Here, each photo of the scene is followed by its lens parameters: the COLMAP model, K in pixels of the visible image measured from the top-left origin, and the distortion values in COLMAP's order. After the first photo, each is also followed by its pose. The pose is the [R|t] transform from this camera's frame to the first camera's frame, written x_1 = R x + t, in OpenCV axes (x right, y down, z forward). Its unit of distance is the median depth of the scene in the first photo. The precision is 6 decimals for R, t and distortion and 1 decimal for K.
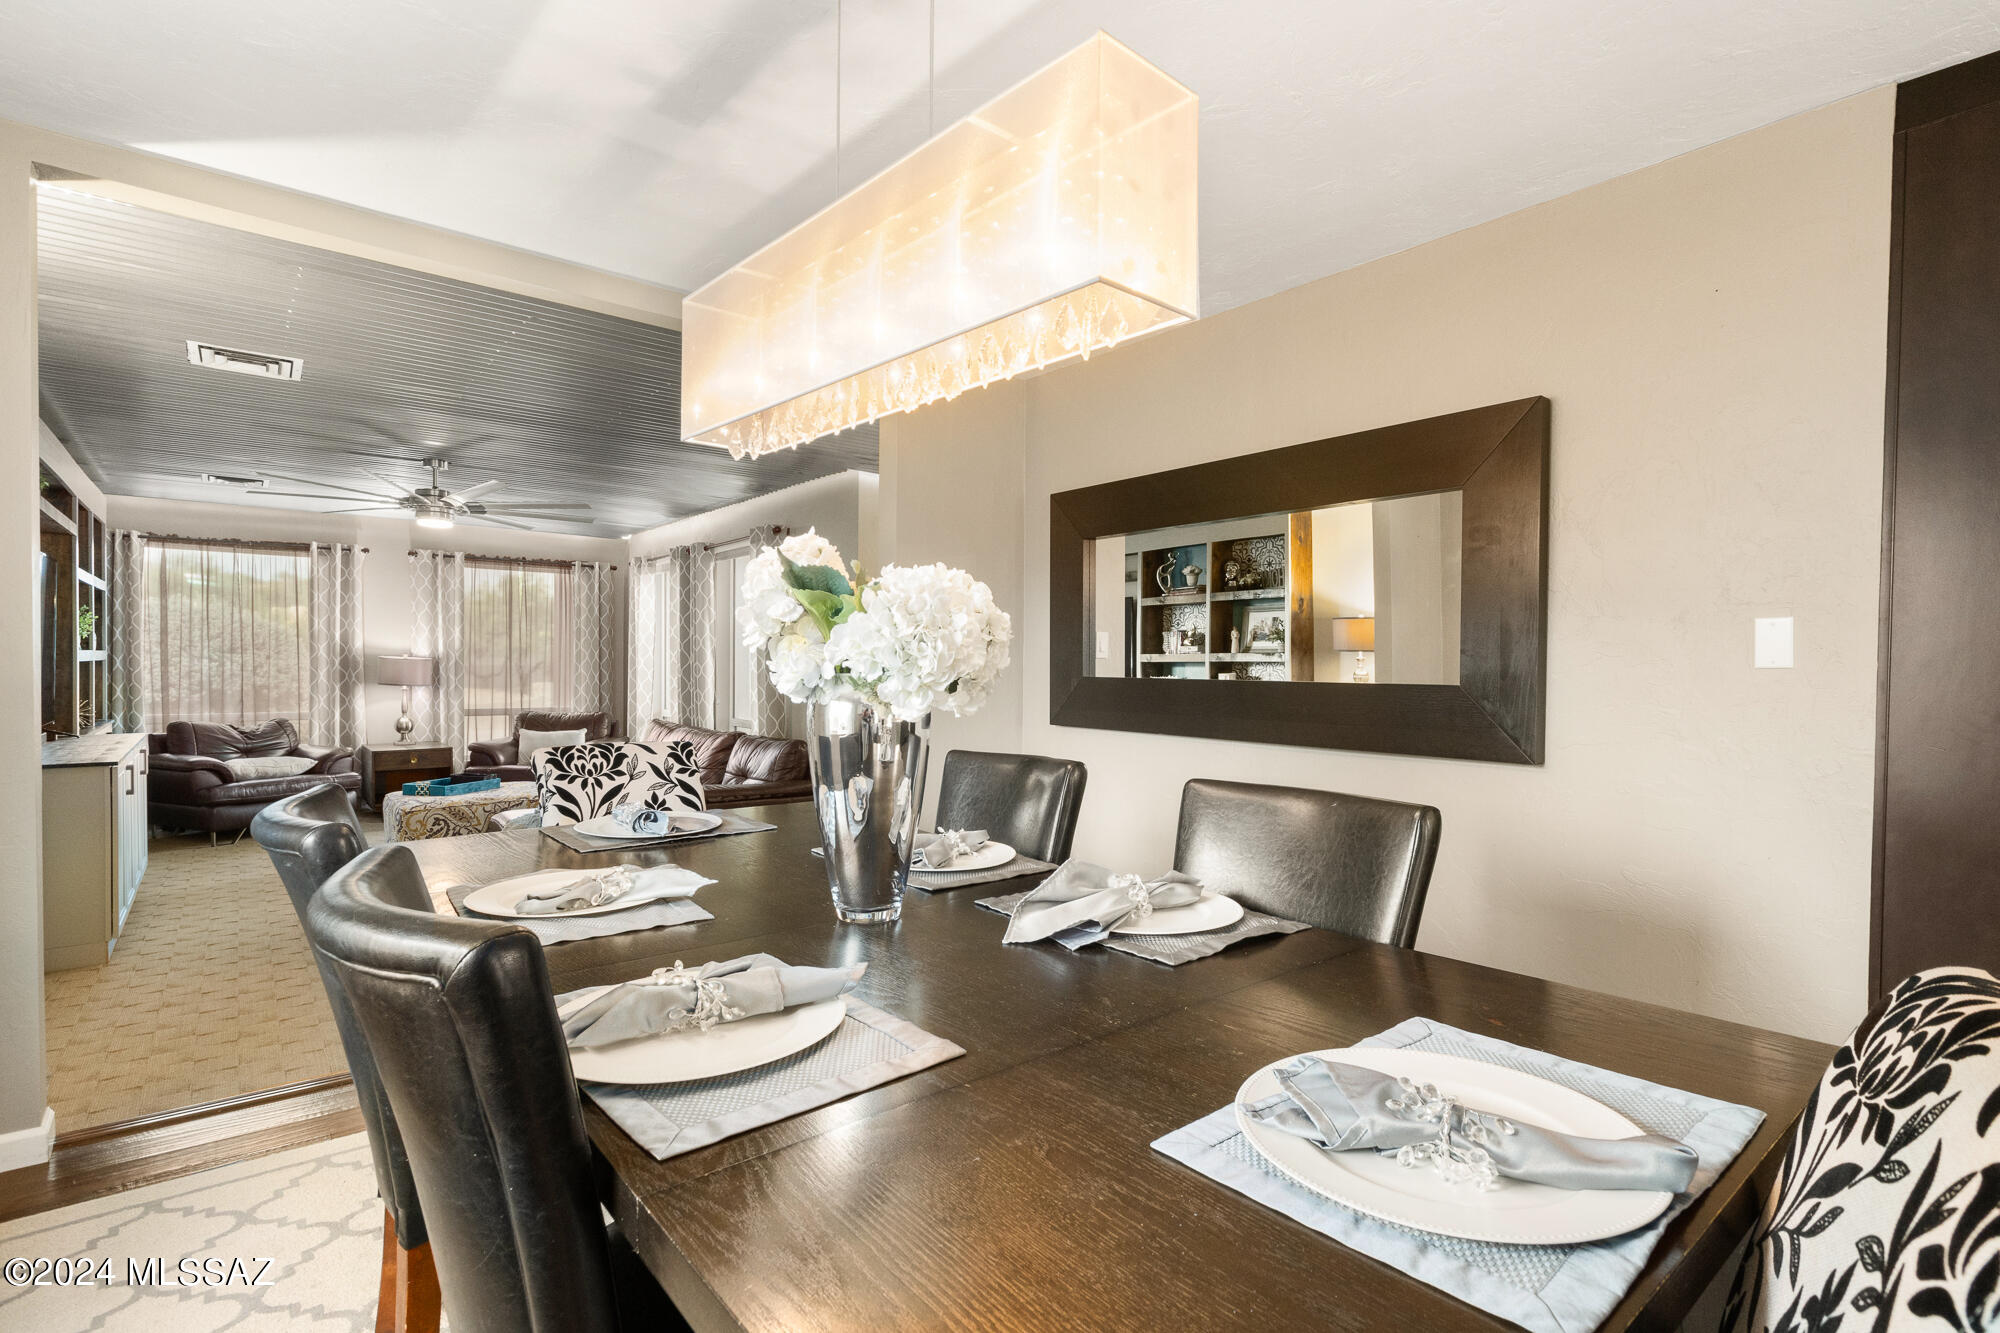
lens RADIAL K [[958.6, 0, 1007.5], [0, 958.6, 668.2], [0, 0, 1]] dist [-0.002436, -0.000073]
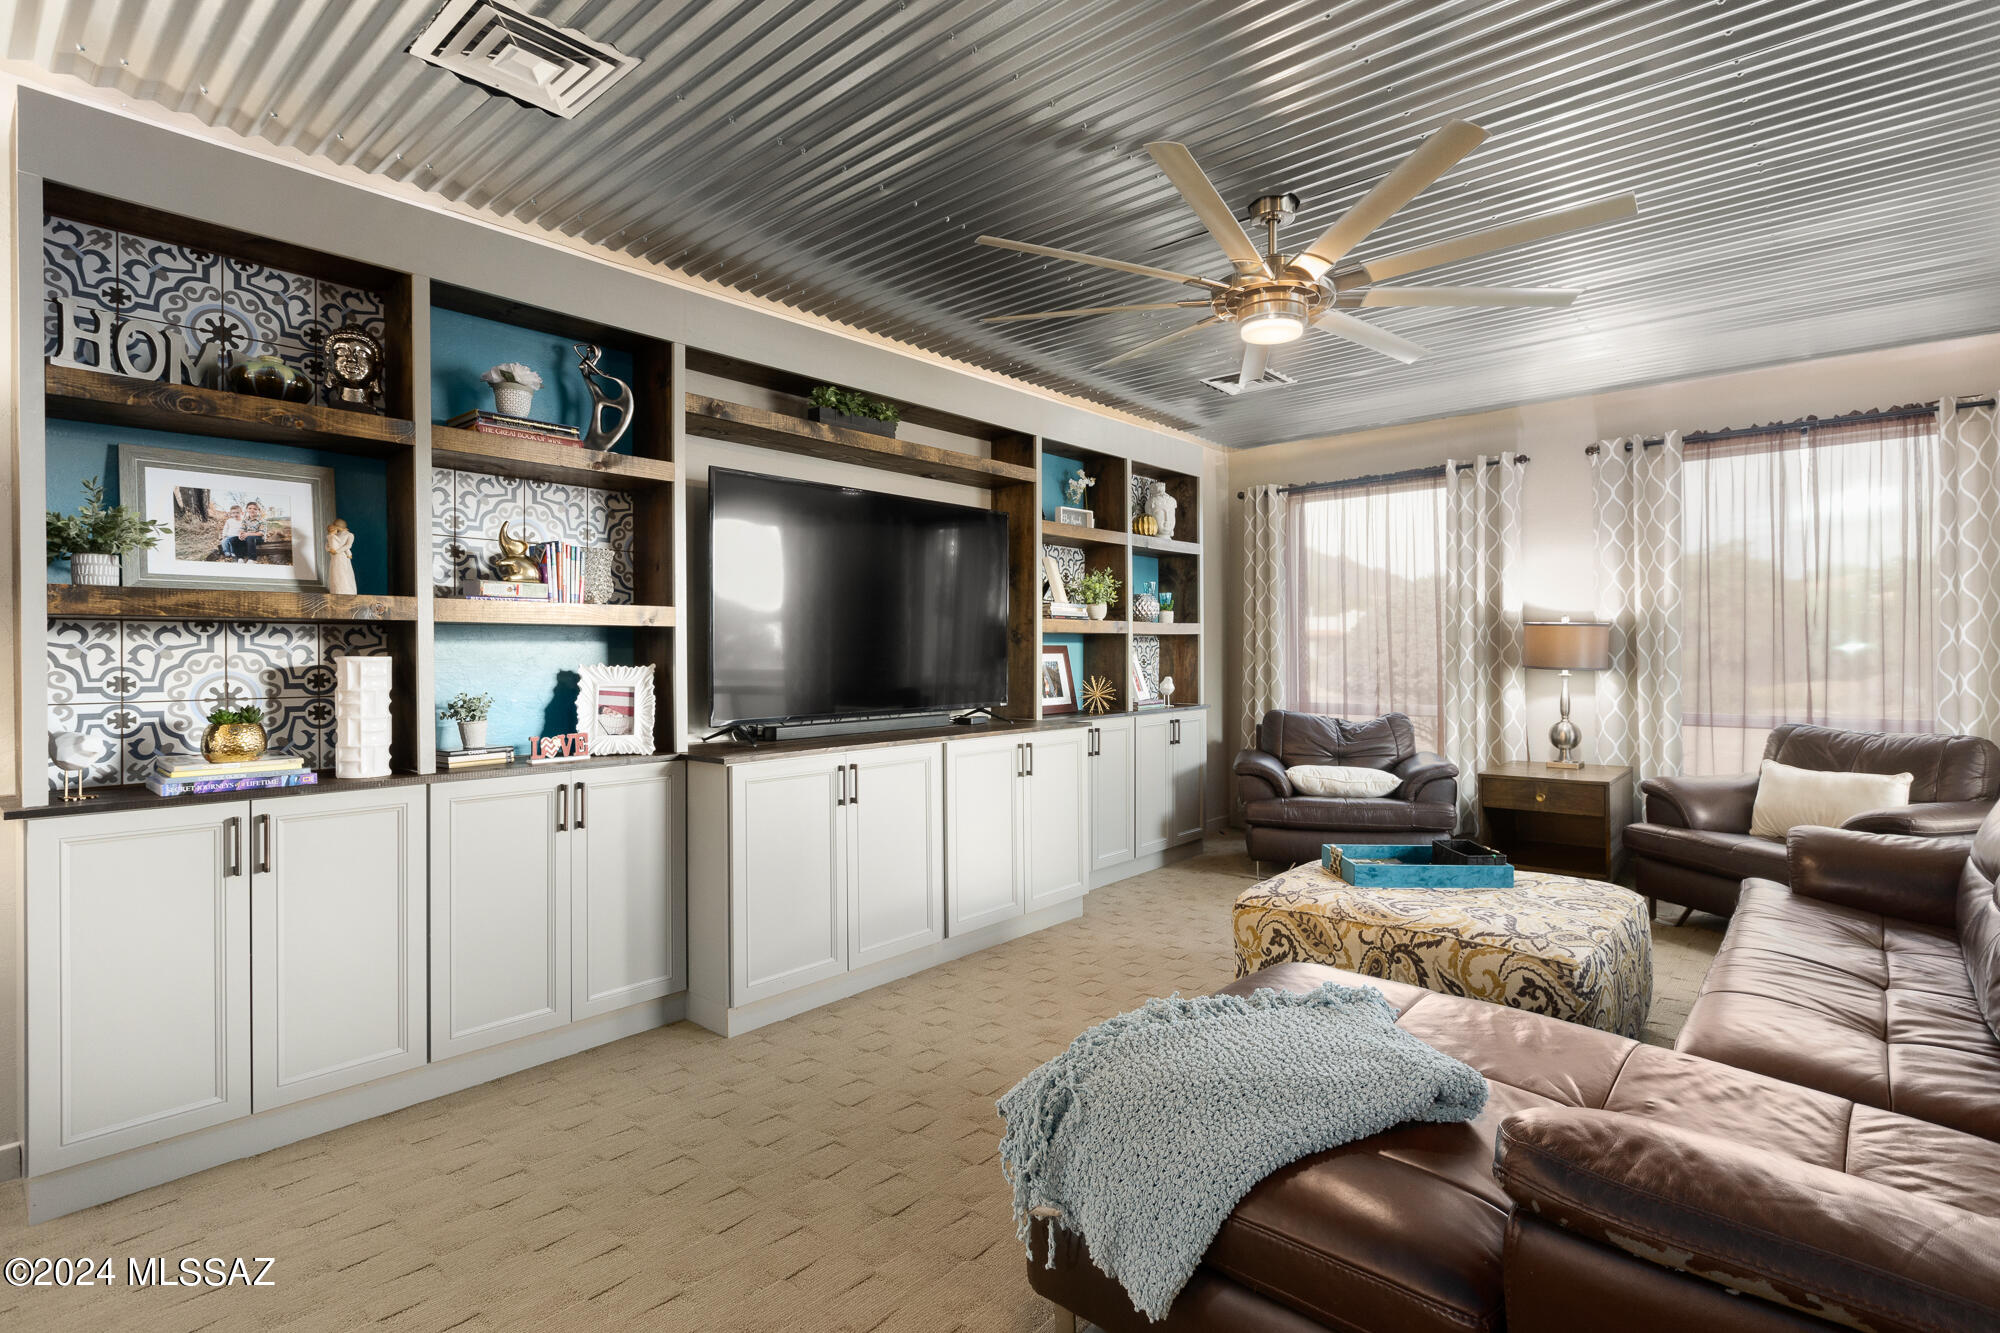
lens RADIAL K [[975.3, 0, 1005.2], [0, 975.3, 658.1], [0, 0, 1]] dist [-0.005152, -0.000798]
pose [[0.181265, -0.006328, -0.983414, -0.091886], [0.000135, 0.999979, -0.006410, 0.014667], [0.983434, 0.001029, 0.181262, 0.545410]]
